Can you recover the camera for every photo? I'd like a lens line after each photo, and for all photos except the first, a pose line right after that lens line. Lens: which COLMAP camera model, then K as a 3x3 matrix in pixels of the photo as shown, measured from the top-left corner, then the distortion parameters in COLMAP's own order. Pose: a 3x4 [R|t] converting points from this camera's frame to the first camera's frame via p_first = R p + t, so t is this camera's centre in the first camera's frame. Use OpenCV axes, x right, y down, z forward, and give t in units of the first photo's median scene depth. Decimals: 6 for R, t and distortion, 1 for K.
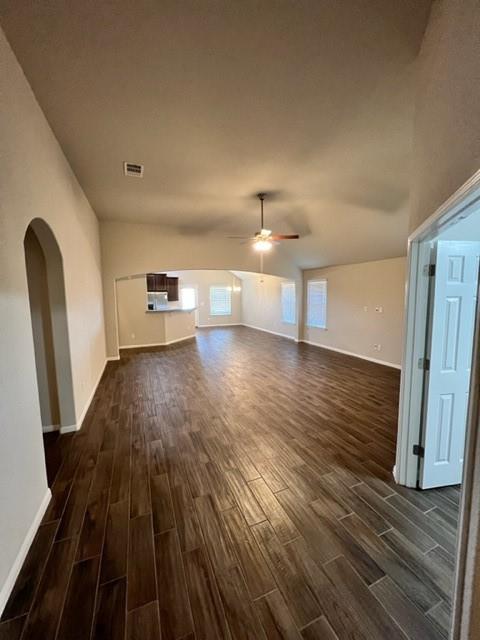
lens RADIAL K [[255.2, 0, 241.2], [0, 255.2, 317.8], [0, 0, 1]] dist [-0.003428, 0.001063]
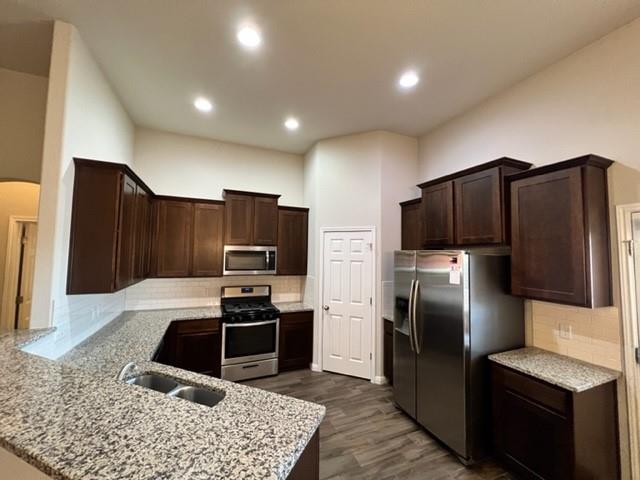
lens RADIAL K [[257.6, 0, 318.4], [0, 257.6, 238.8], [0, 0, 1]] dist [0.000652, 0.000250]
pose [[0.001098, -0.042150, -0.999111, -0.137881], [-0.110630, 0.992973, -0.042012, -0.123992], [0.993861, 0.110577, -0.003572, 1.248418]]
